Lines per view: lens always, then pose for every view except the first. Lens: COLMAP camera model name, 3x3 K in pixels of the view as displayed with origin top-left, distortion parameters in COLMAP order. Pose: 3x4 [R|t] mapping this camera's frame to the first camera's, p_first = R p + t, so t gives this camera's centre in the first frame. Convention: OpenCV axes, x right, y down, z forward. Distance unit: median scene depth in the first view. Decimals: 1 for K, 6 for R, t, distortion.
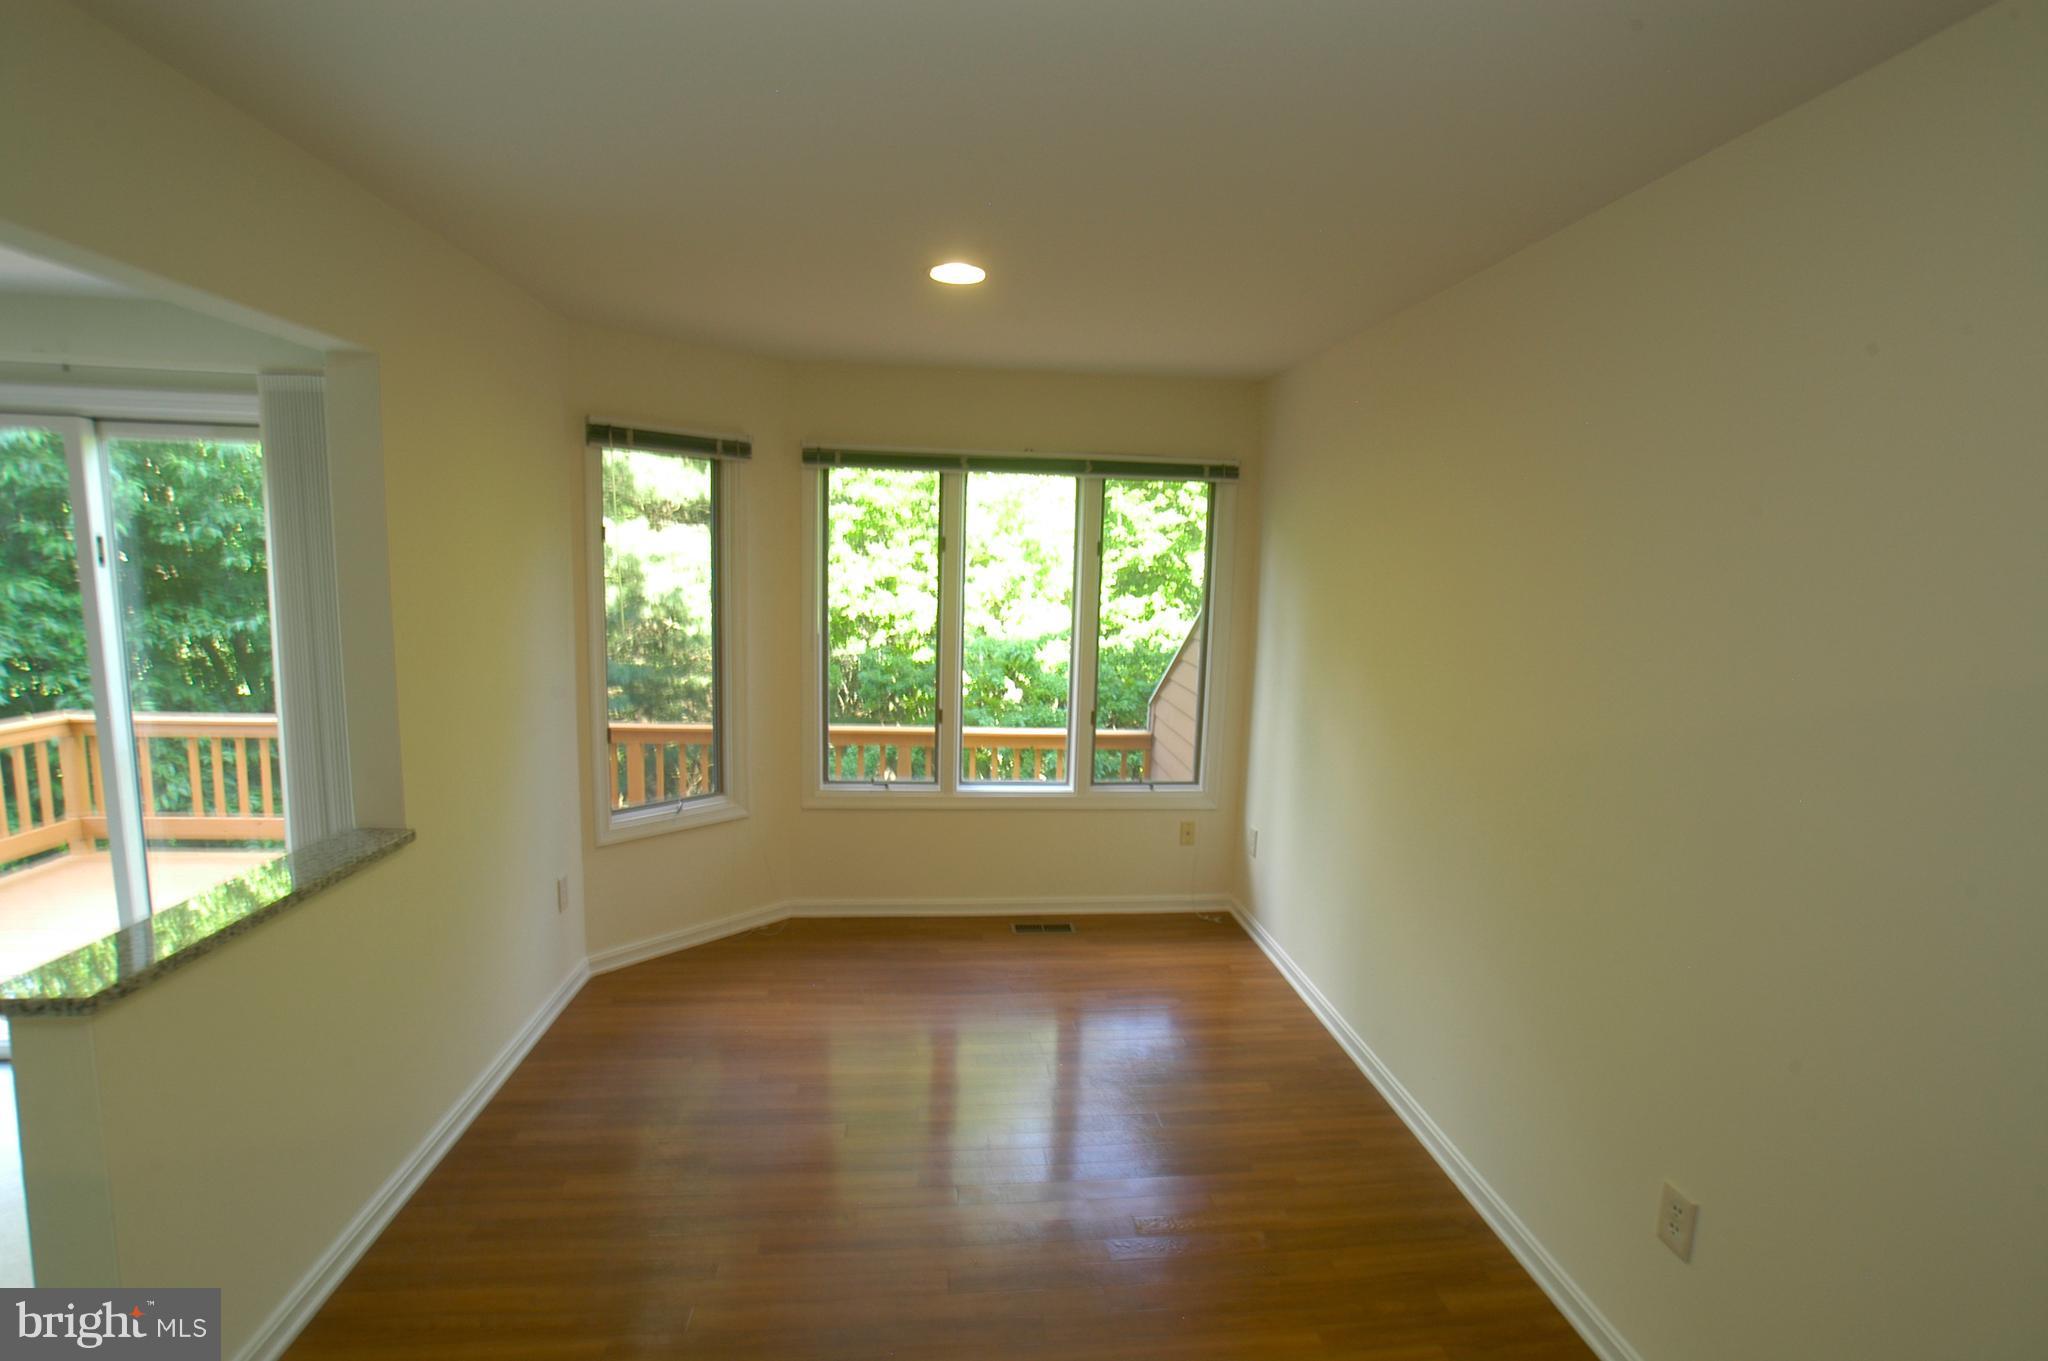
lens RADIAL K [[982.3, 0, 1028.2], [0, 982.3, 692.0], [0, 0, 1]] dist [-0.031820, -0.000010]
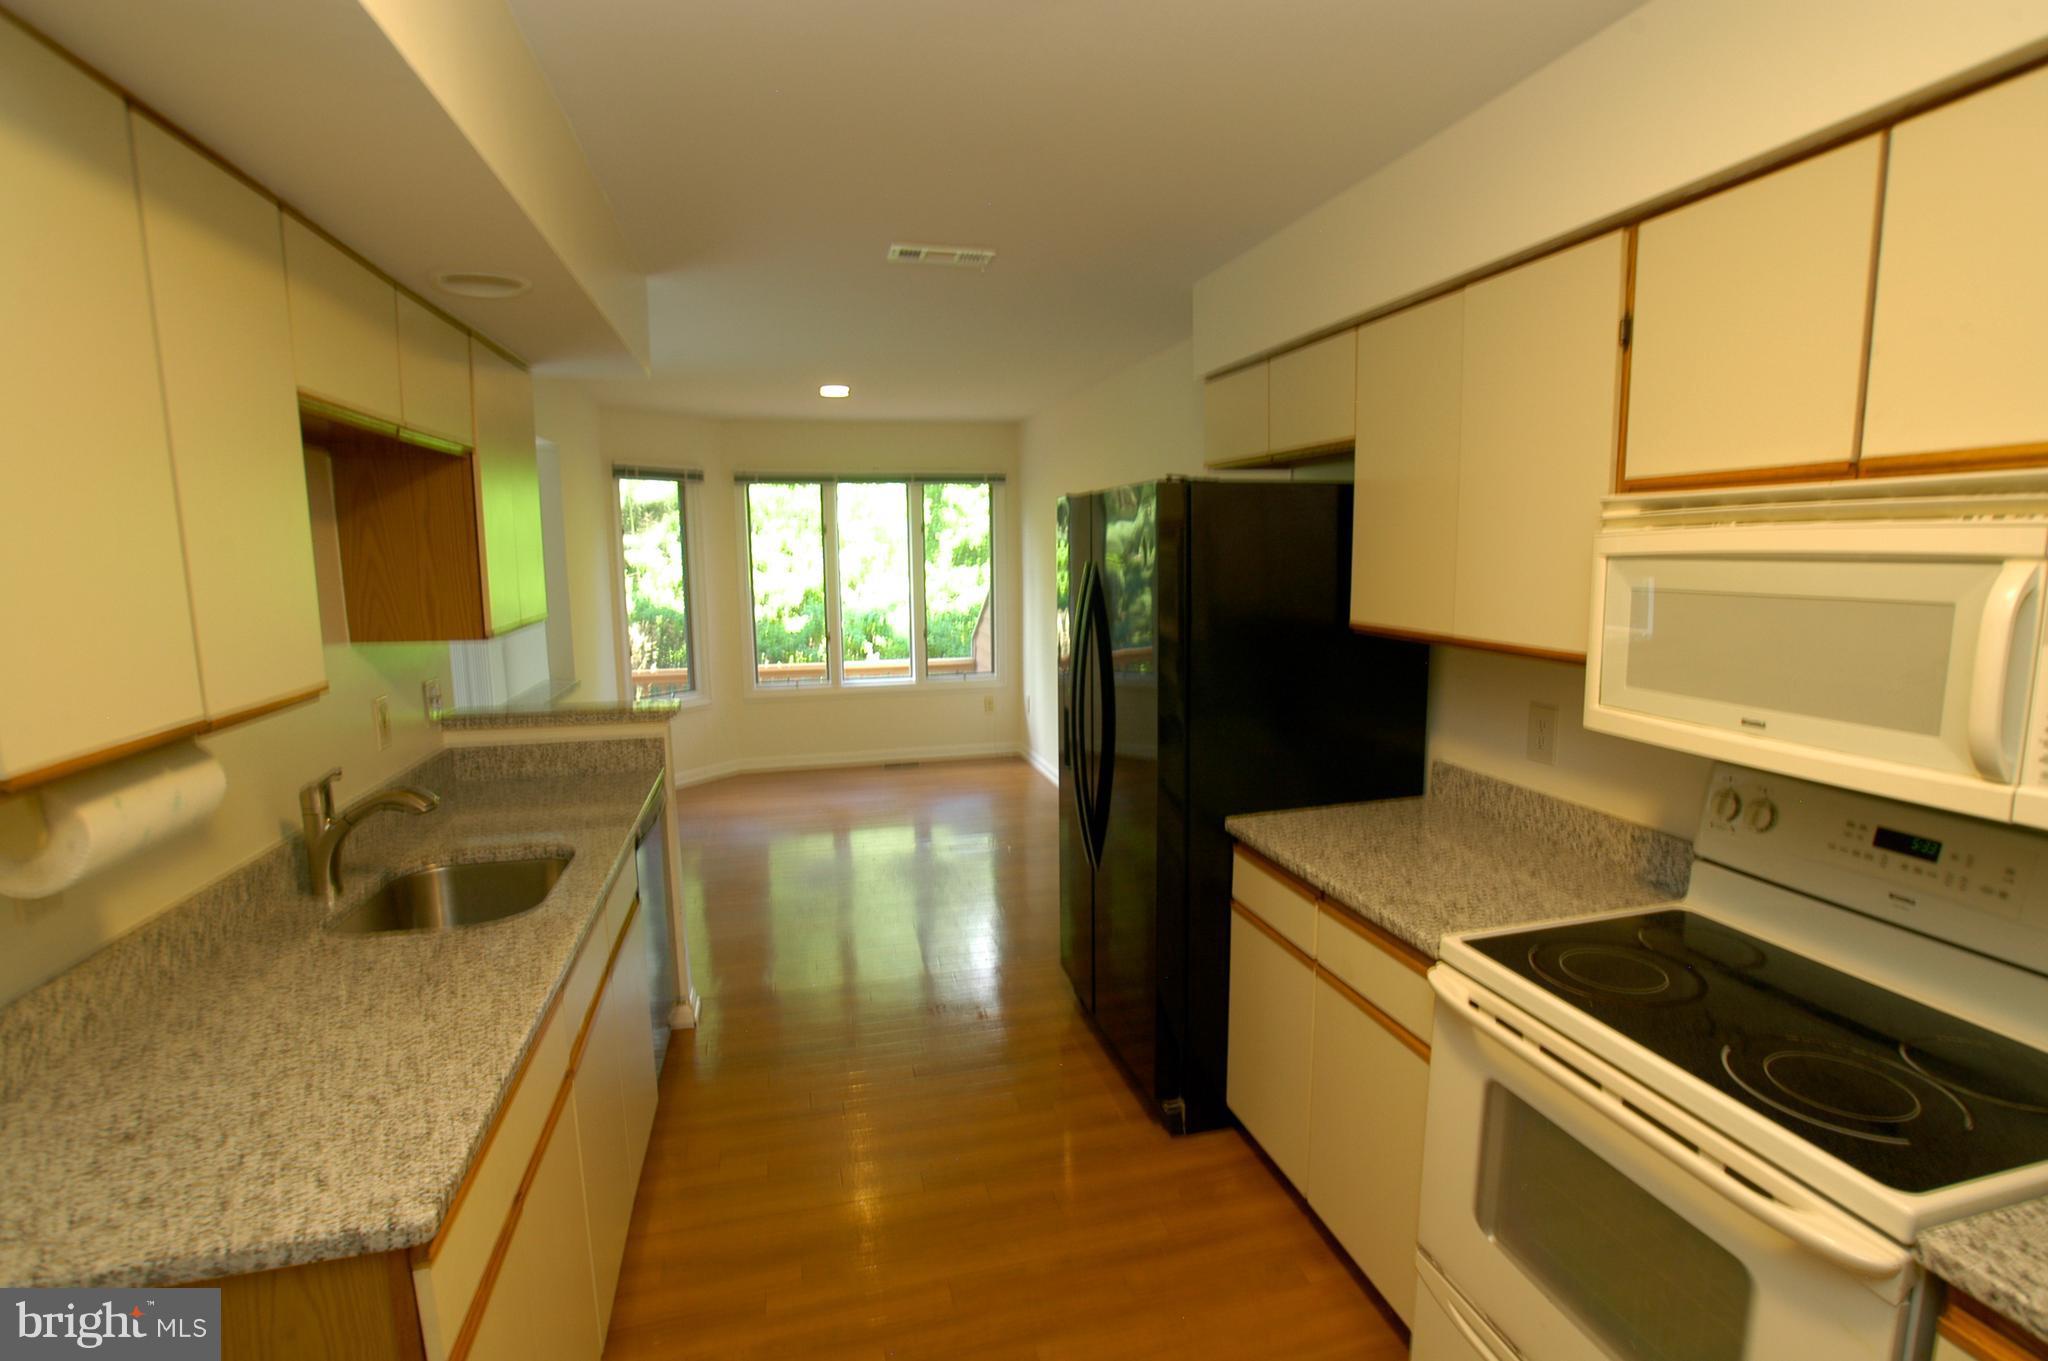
lens RADIAL K [[972.5, 0, 1029.8], [0, 972.5, 653.3], [0, 0, 1]] dist [-0.001356, -0.000024]
pose [[0.987221, -0.057839, 0.148490, -0.002893], [0.060820, 0.998027, -0.015610, 0.092378], [-0.147294, 0.024442, 0.988791, -0.593314]]
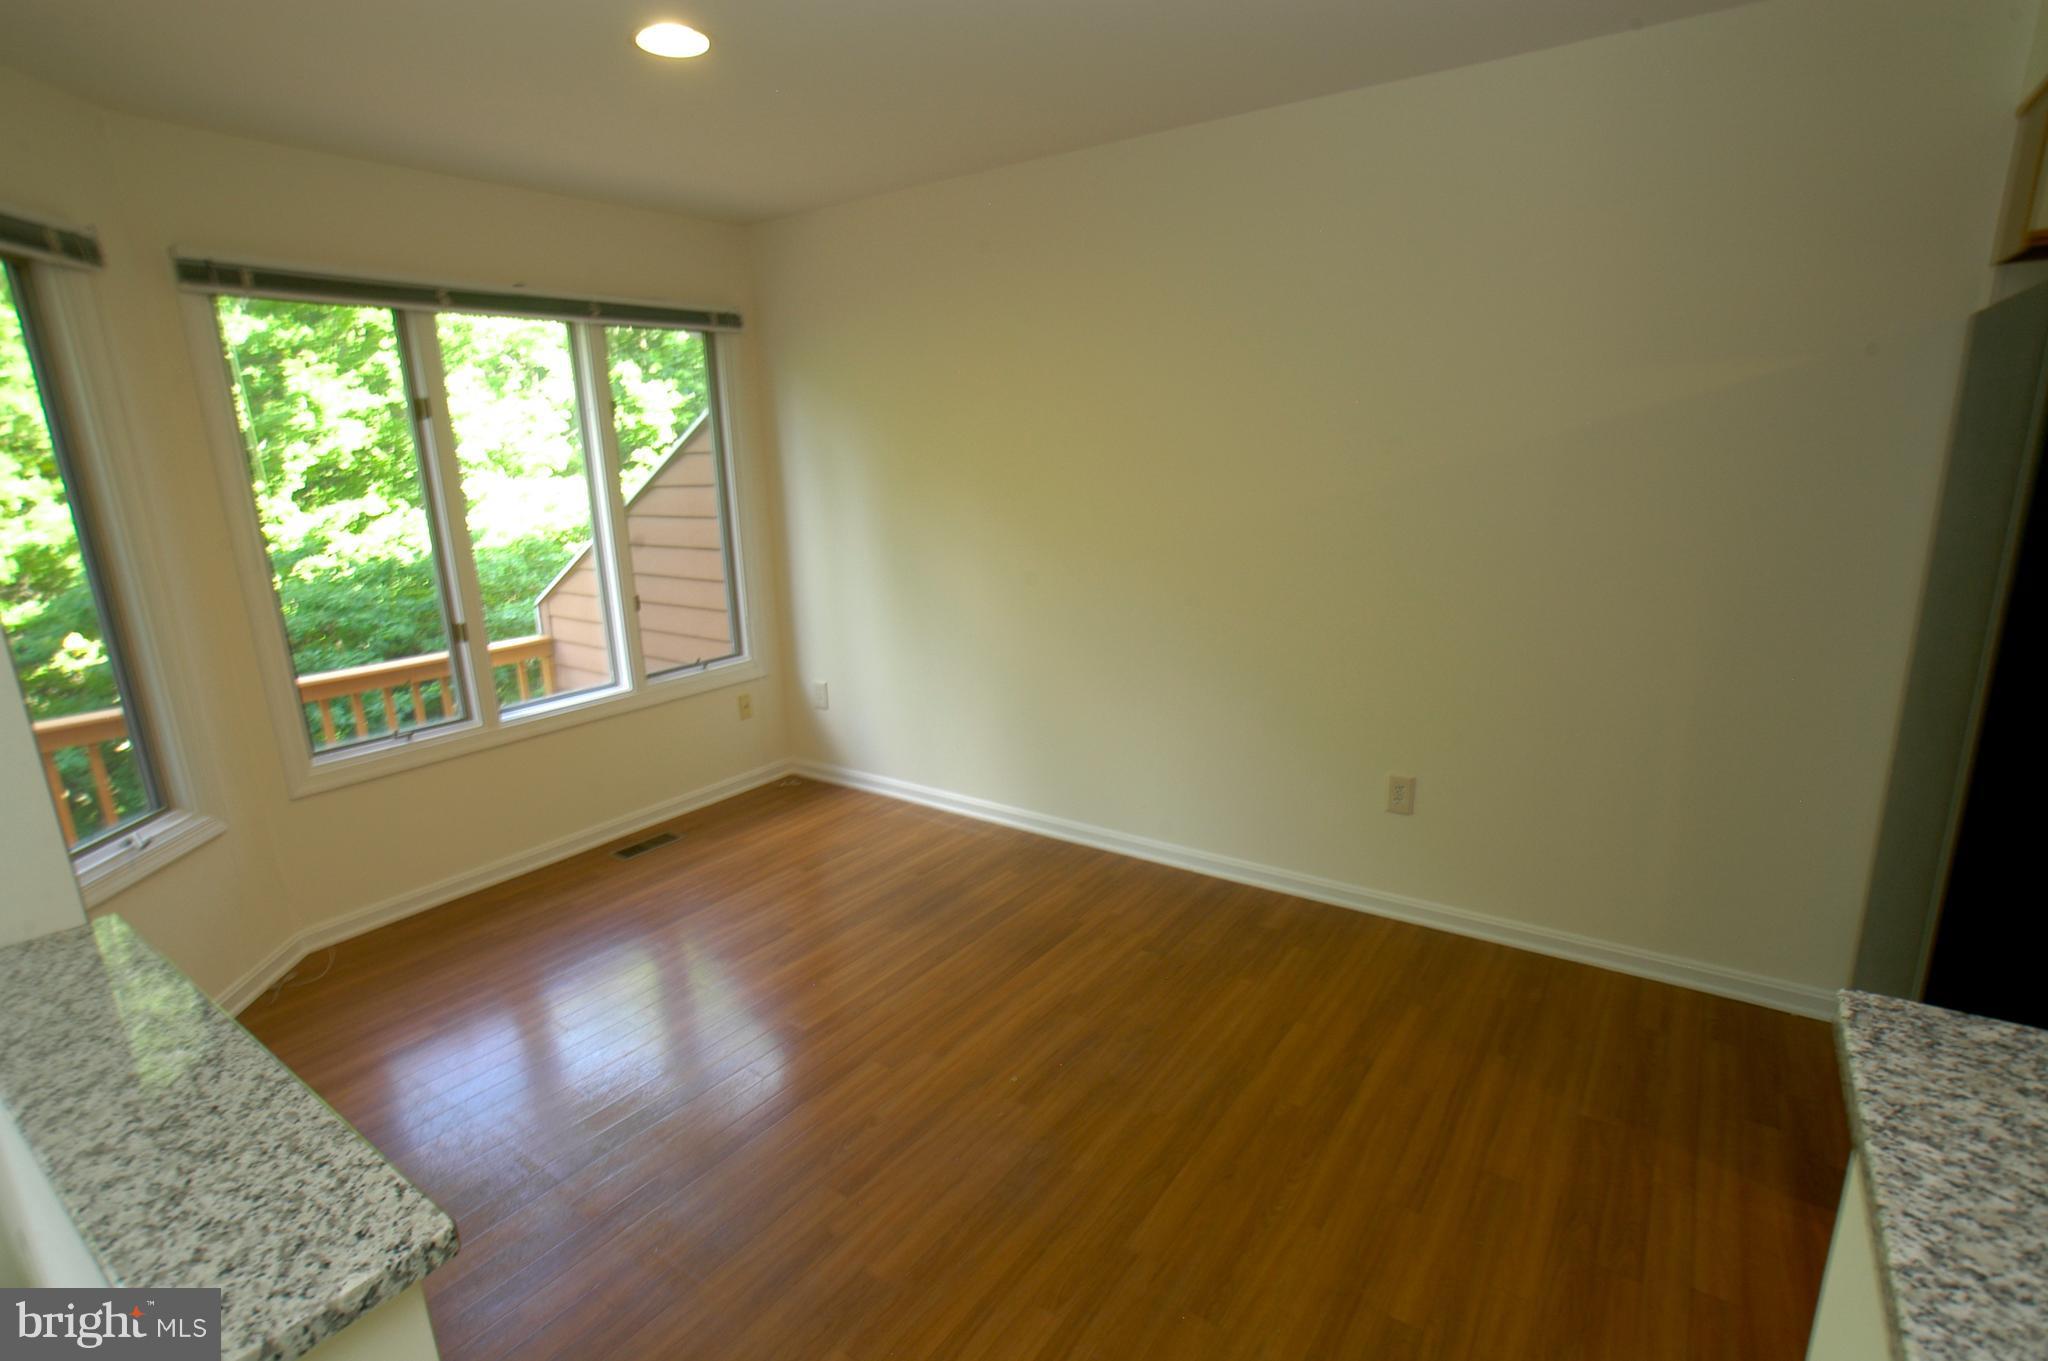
lens RADIAL K [[990.0, 0, 1040.4], [0, 990.0, 681.6], [0, 0, 1]] dist [-0.071259, 0.041731]
pose [[0.658908, -0.225893, 0.717504, -0.343442], [0.151016, 0.974149, 0.168010, 0.001963], [-0.736908, -0.002348, 0.675989, 0.139546]]
